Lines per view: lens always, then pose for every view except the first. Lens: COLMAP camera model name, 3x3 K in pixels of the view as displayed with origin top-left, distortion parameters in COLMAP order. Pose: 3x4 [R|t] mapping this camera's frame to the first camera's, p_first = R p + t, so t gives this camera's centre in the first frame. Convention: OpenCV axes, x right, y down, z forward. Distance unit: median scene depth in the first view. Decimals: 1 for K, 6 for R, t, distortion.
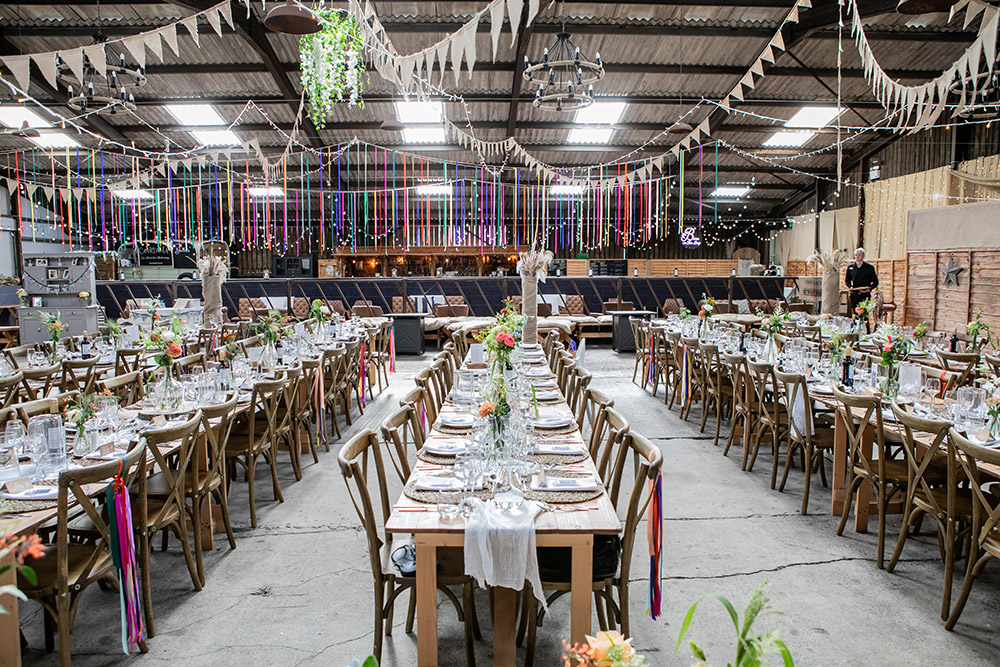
lens RADIAL K [[701.9, 0, 500.0], [0, 701.9, 333.5], [0, 0, 1]] dist [-0.061356, 0.000753]
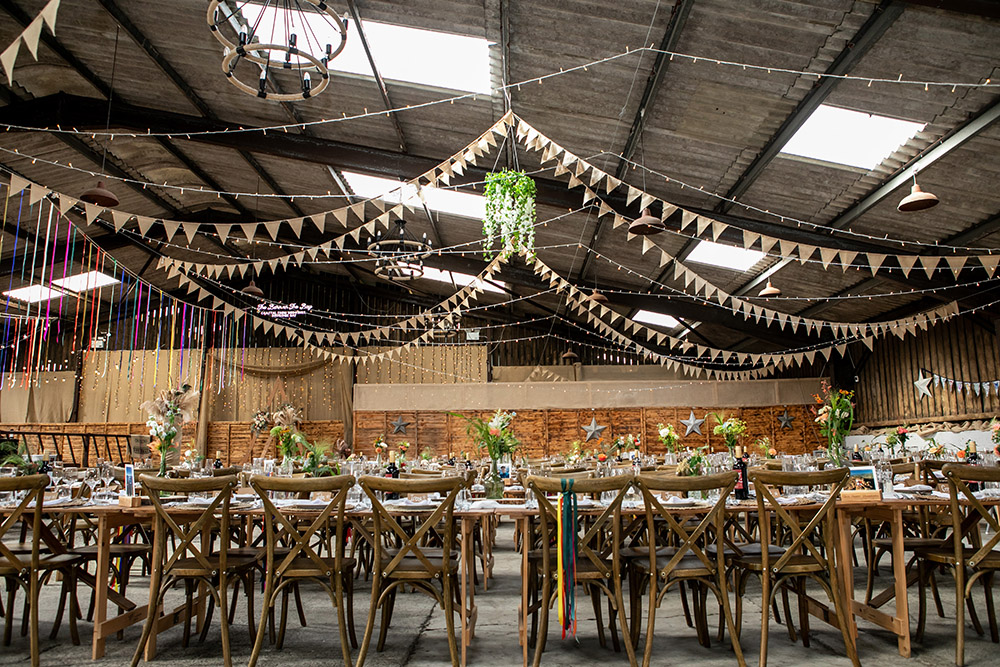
lens RADIAL K [[701.9, 0, 500.0], [0, 701.9, 333.5], [0, 0, 1]] dist [-0.061356, 0.000753]
pose [[0.092770, 0.169517, 0.981151, -0.455788], [0.100499, 0.978774, -0.178608, 0.005685], [-0.990603, 0.115175, 0.073765, 0.323069]]
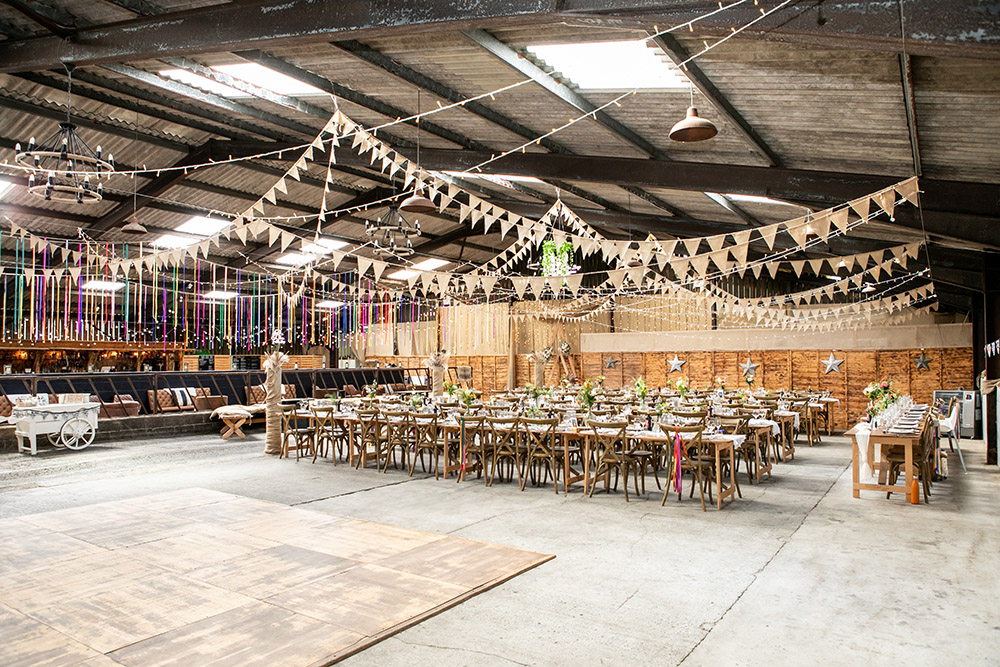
lens RADIAL K [[684.8, 0, 484.1], [0, 684.8, 335.2], [0, 0, 1]] dist [-0.002061, 0.000342]
pose [[0.616453, 0.029613, 0.786835, -0.660349], [0.076602, 0.992297, -0.097360, 0.002708], [-0.783657, 0.120291, 0.609436, -0.010740]]
